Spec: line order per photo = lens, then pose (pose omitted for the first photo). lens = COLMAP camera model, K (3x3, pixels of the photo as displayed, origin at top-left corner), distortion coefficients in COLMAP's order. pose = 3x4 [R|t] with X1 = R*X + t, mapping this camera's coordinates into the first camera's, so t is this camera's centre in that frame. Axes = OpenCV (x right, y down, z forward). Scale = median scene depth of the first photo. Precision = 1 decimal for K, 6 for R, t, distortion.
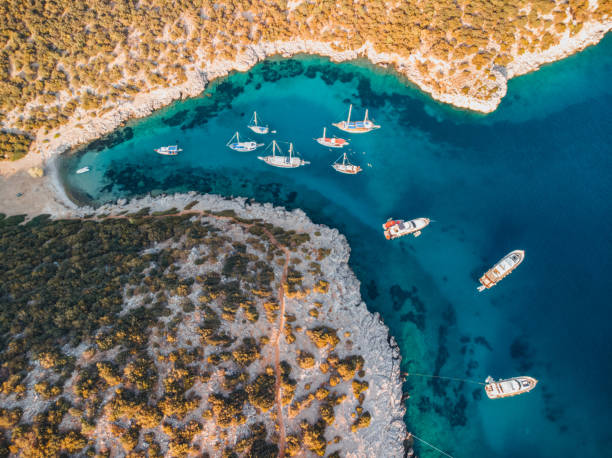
lens RADIAL K [[458.8, 0, 303.5], [0, 458.8, 228.1], [0, 0, 1]] dist [0.003844, 0.008503]
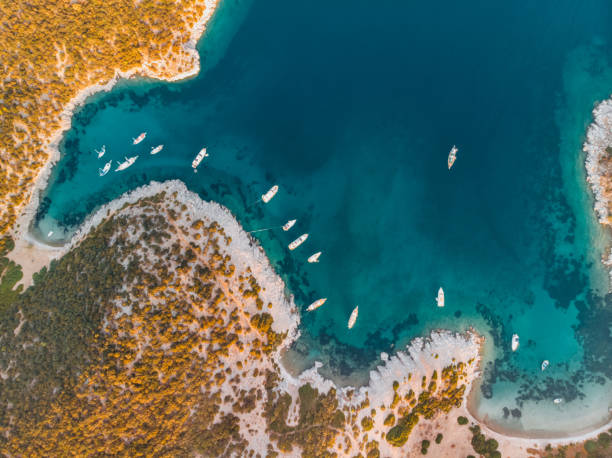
lens RADIAL K [[456.3, 0, 307.1], [0, 456.3, 229.9], [0, 0, 1]] dist [-0.001915, 0.015678]
pose [[0.779861, -0.618773, 0.094535, 0.213877], [0.535942, 0.738086, 0.409871, -0.362049], [-0.323392, -0.268977, 0.907231, -1.194031]]
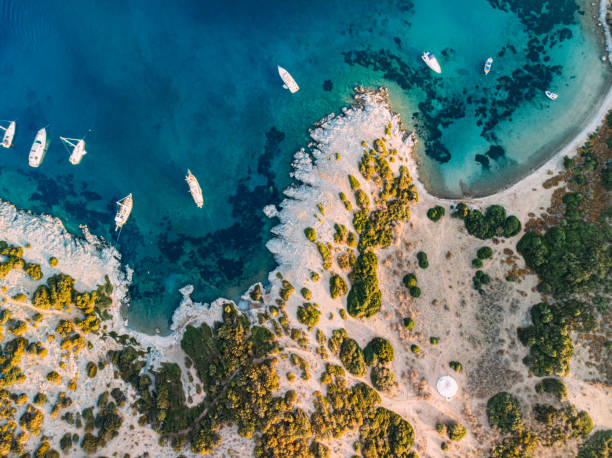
lens RADIAL K [[456.3, 0, 307.1], [0, 456.3, 229.9], [0, 0, 1]] dist [-0.001915, 0.015678]
pose [[0.228759, -0.959453, 0.164680, 0.100230], [0.843138, 0.279834, 0.459142, 0.631323], [-0.486608, 0.033815, 0.872966, -0.697185]]
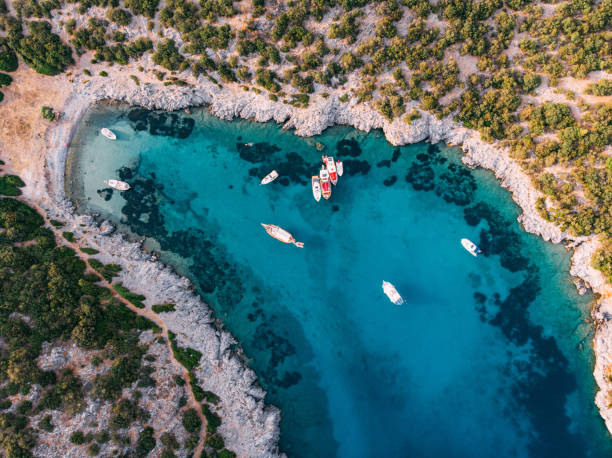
lens RADIAL K [[455.0, 0, 322.3], [0, 455.0, 197.5], [0, 0, 1]] dist [0.003689, 0.004563]
pose [[0.735878, 0.669404, -0.101894, -0.110036], [-0.587845, 0.706267, 0.394494, -0.603239], [0.336040, -0.230401, 0.913232, 0.495219]]
